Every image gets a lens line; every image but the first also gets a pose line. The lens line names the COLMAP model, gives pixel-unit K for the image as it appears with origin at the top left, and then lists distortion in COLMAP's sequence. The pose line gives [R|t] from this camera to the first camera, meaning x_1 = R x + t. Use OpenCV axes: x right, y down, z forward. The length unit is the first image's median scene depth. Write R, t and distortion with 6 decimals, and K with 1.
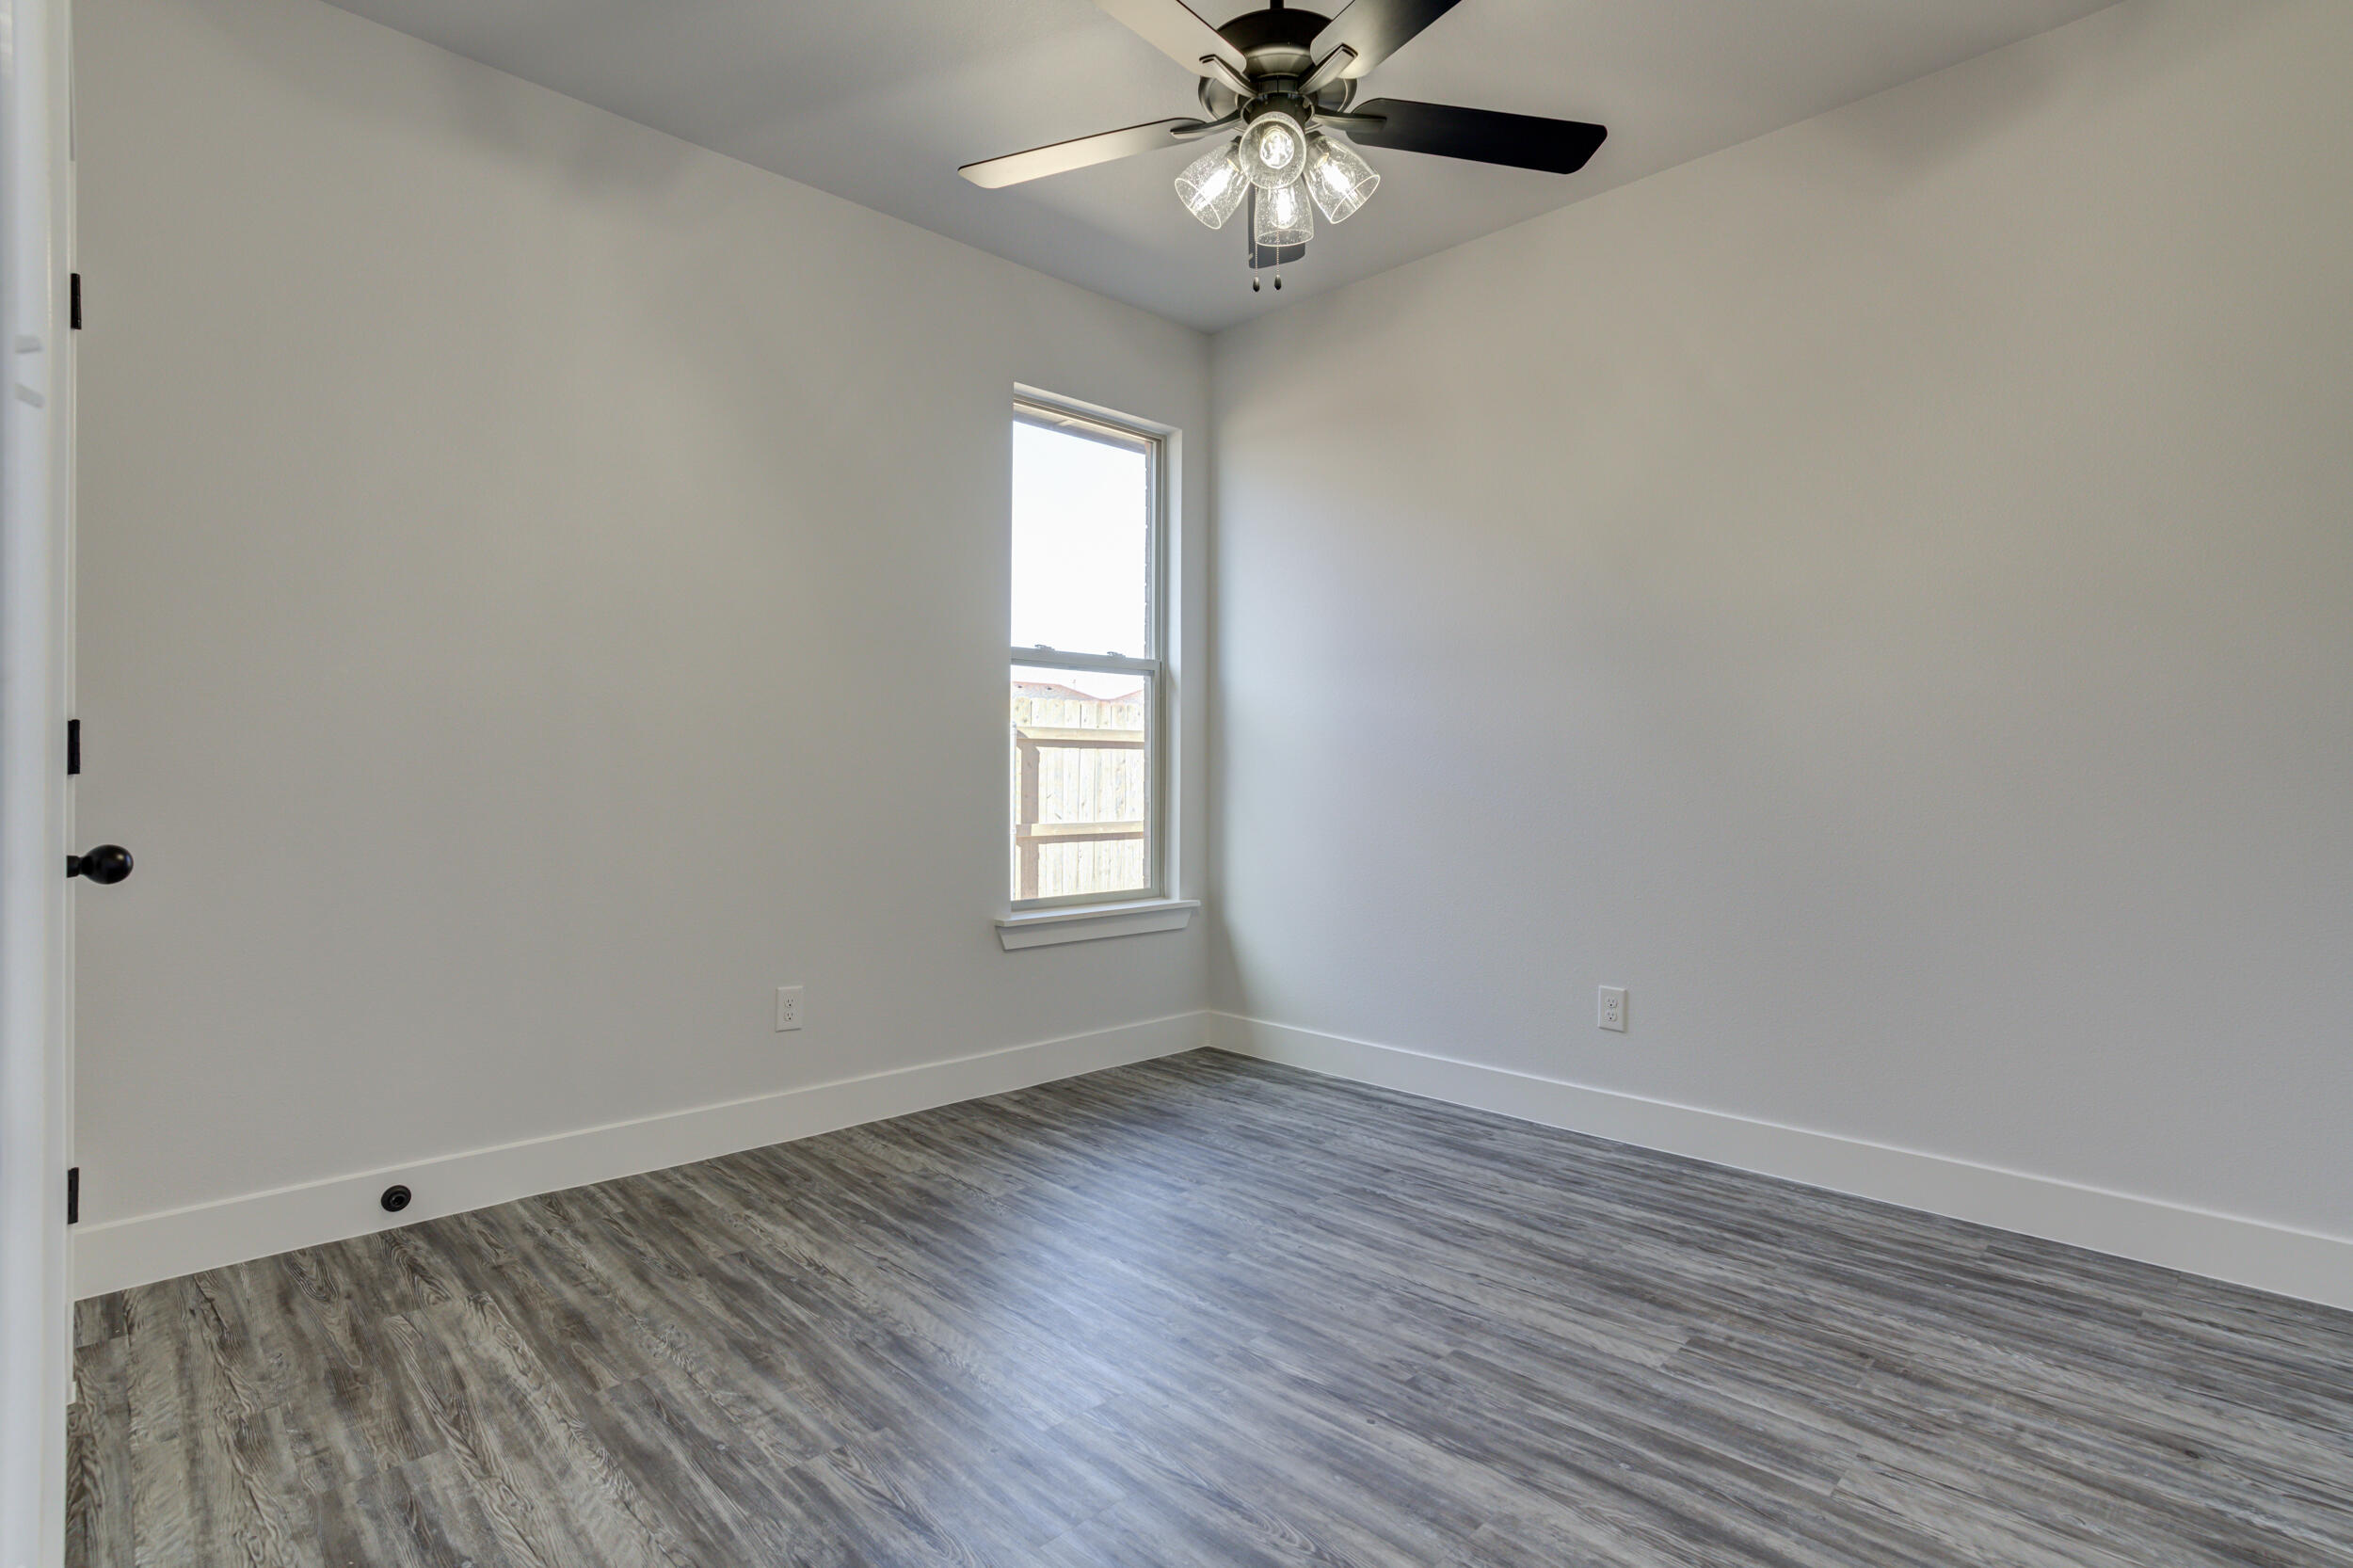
lens RADIAL K [[1153.9, 0, 1170.9], [0, 1153.9, 774.1], [0, 0, 1]] dist [-0.061360, 0.027968]
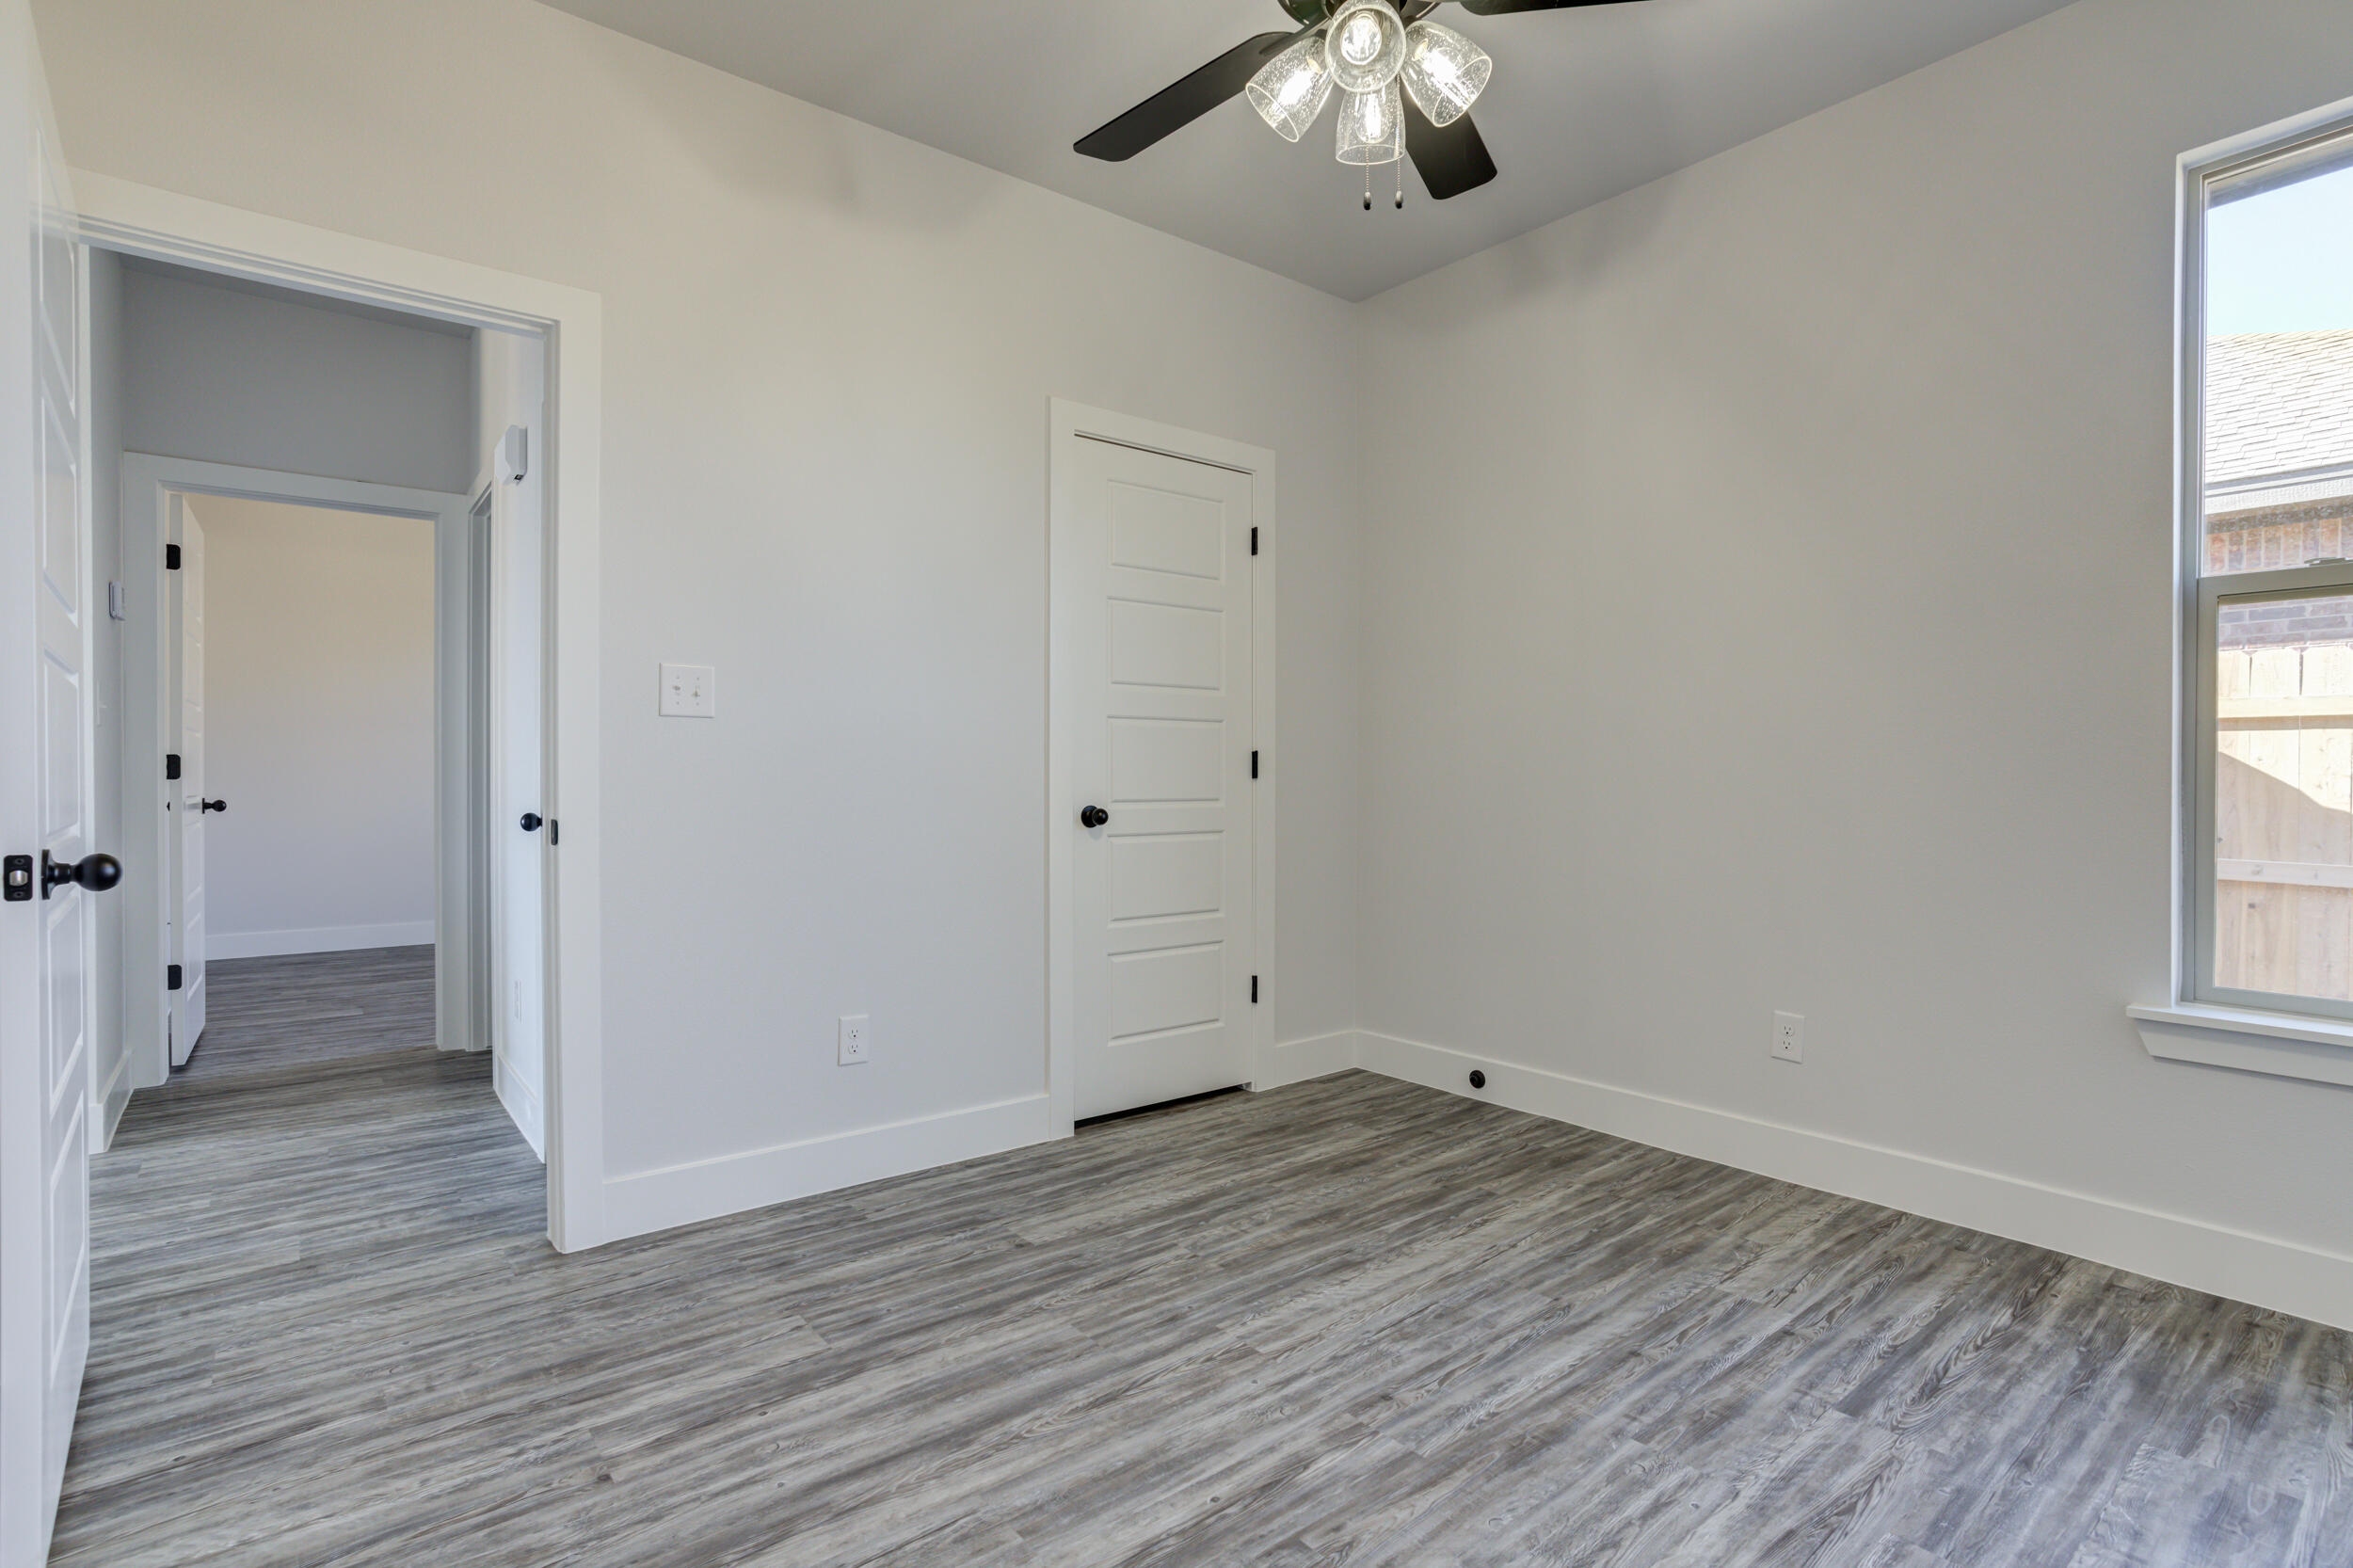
lens RADIAL K [[1153.9, 0, 1185.2], [0, 1153.9, 783.2], [0, 0, 1]] dist [-0.061360, 0.027968]
pose [[-0.091661, 0.006851, -0.995767, 0.753881], [-0.003137, 0.999969, 0.007169, -0.002770], [0.995785, 0.003781, -0.091637, 0.744297]]
